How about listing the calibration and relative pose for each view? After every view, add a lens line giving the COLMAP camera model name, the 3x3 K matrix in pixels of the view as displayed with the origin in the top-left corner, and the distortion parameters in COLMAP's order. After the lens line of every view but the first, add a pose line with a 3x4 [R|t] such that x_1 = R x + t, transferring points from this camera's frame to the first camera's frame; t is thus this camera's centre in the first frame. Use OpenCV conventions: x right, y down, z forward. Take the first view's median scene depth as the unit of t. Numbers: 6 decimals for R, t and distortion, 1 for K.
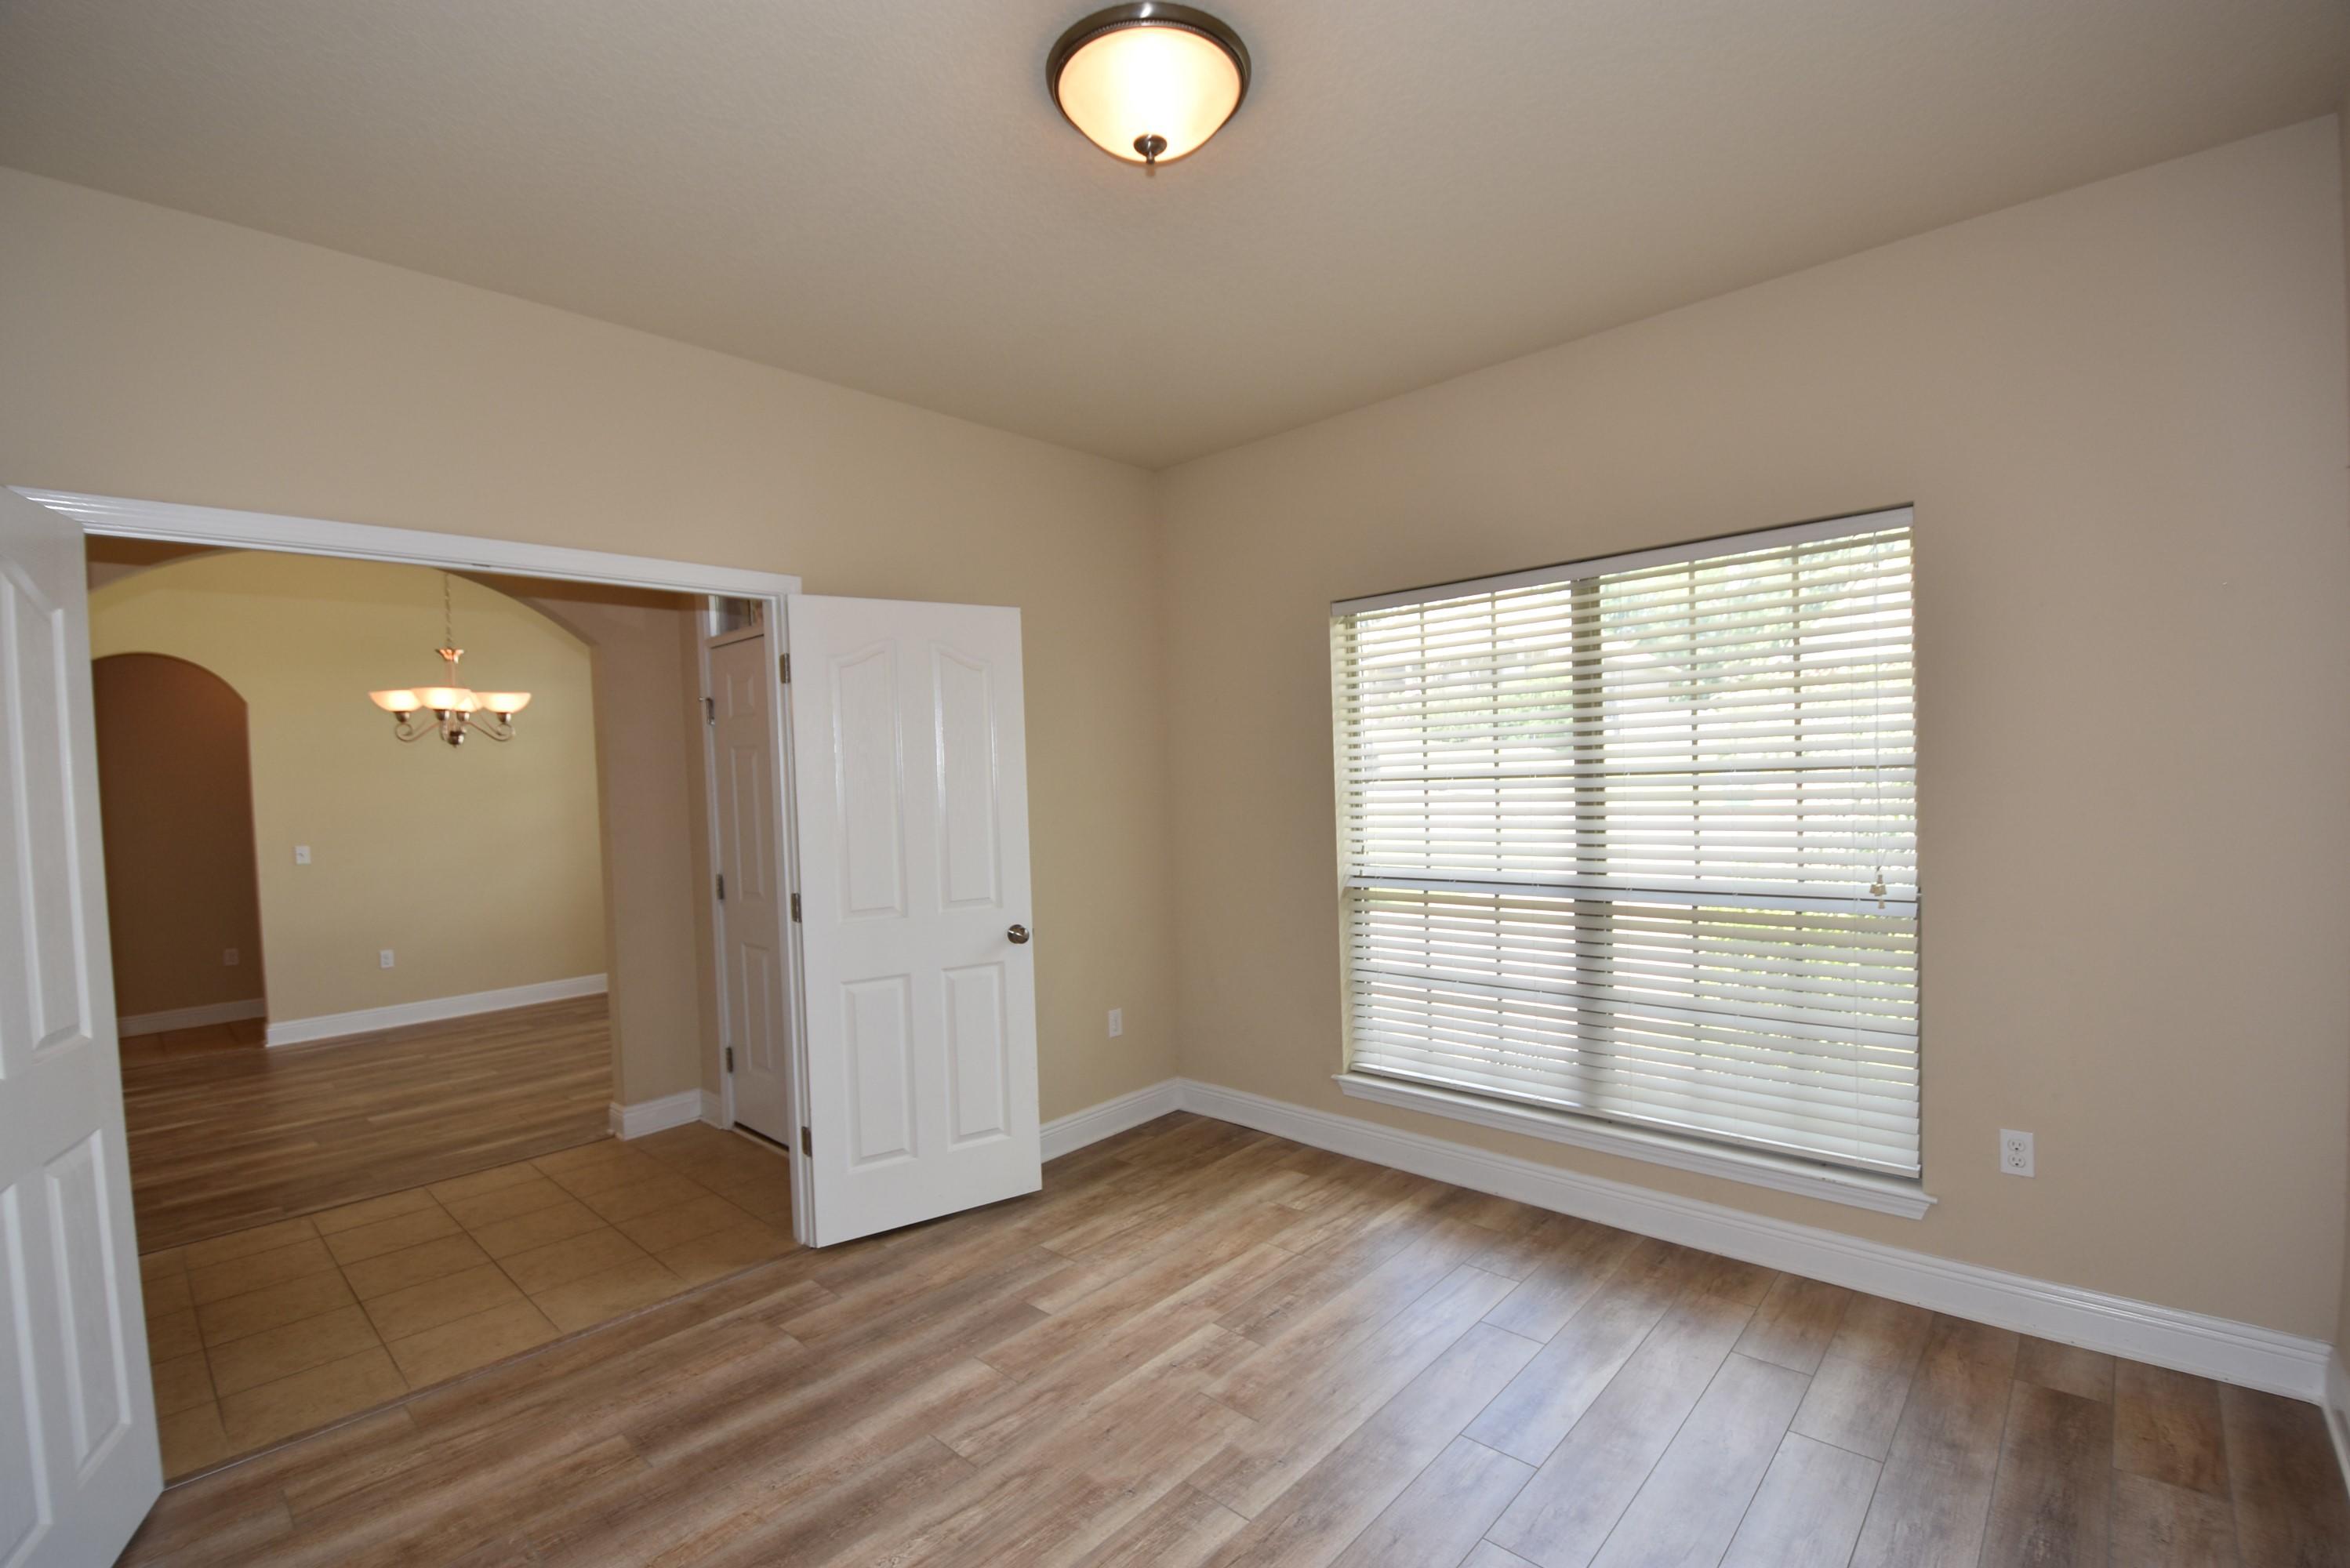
lens RADIAL K [[1023.4, 0, 1176.5], [0, 1023.4, 808.4], [0, 0, 1]] dist [0.011498, -0.019720]
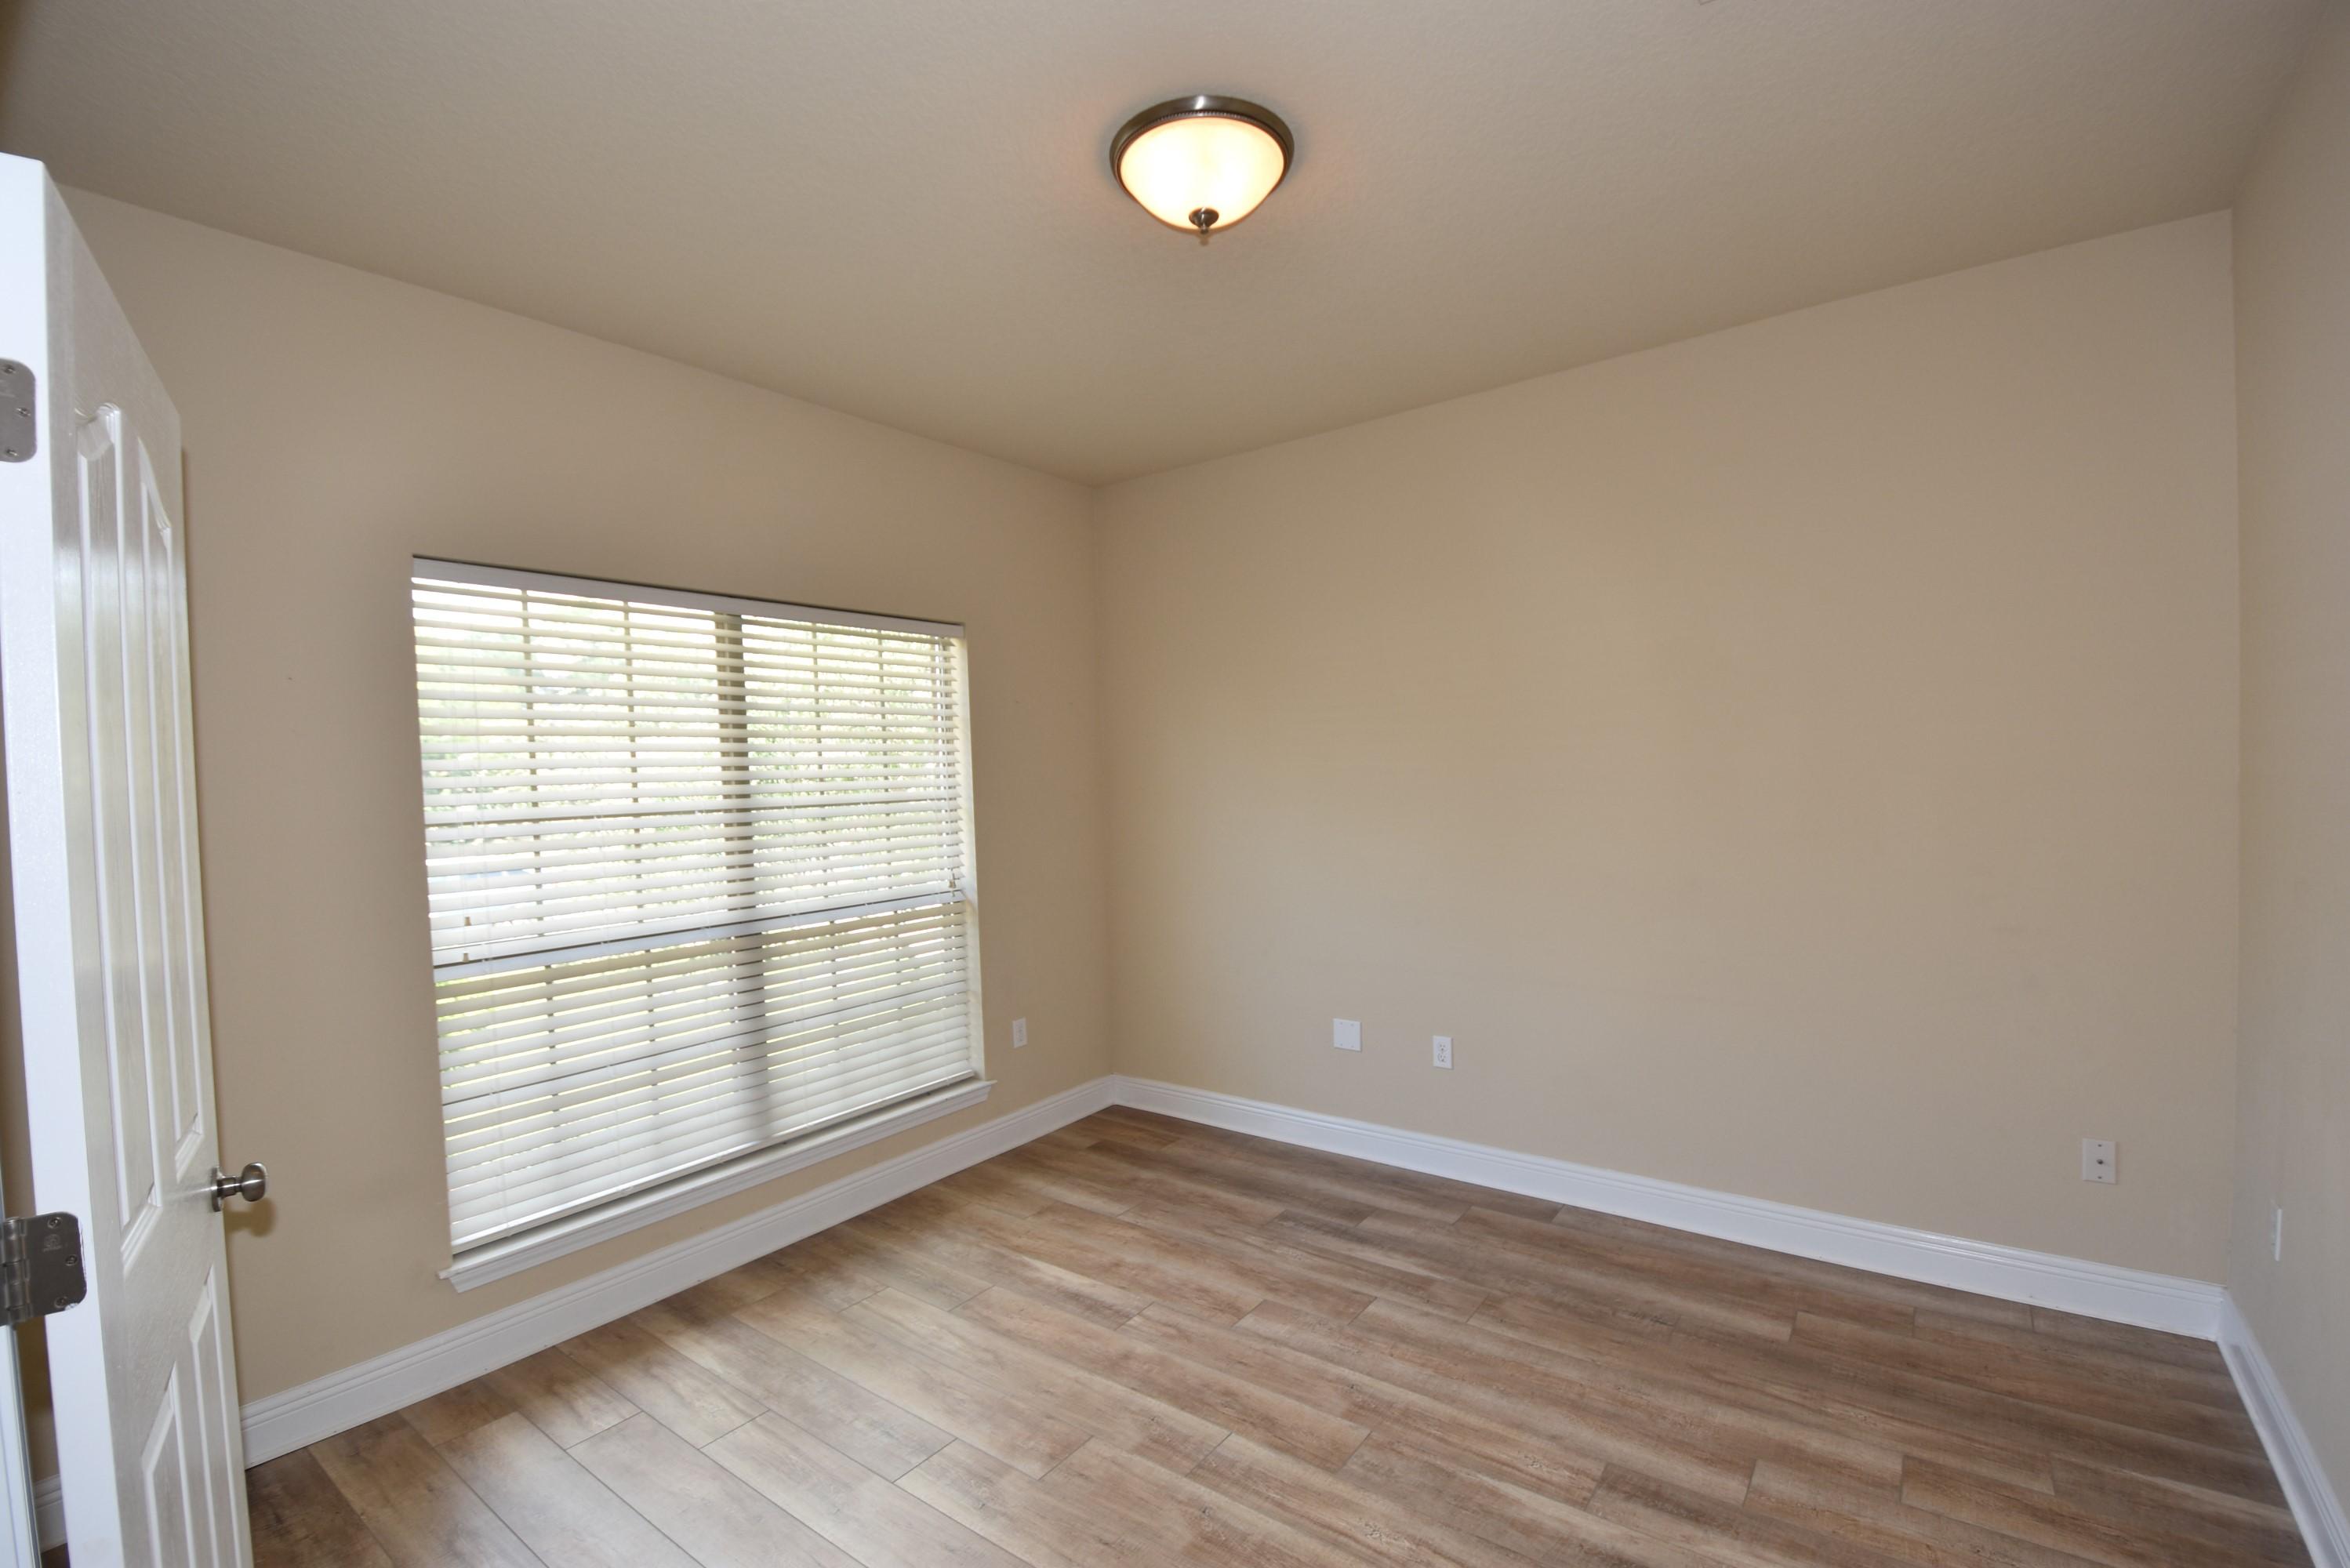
lens RADIAL K [[1023.4, 0, 1176.5], [0, 1023.4, 808.4], [0, 0, 1]] dist [0.011498, -0.019720]
pose [[-0.107626, 0.011421, 0.994126, -0.656313], [0.072388, 0.997370, -0.003622, 0.000675], [-0.991553, 0.071573, -0.108170, 0.698044]]
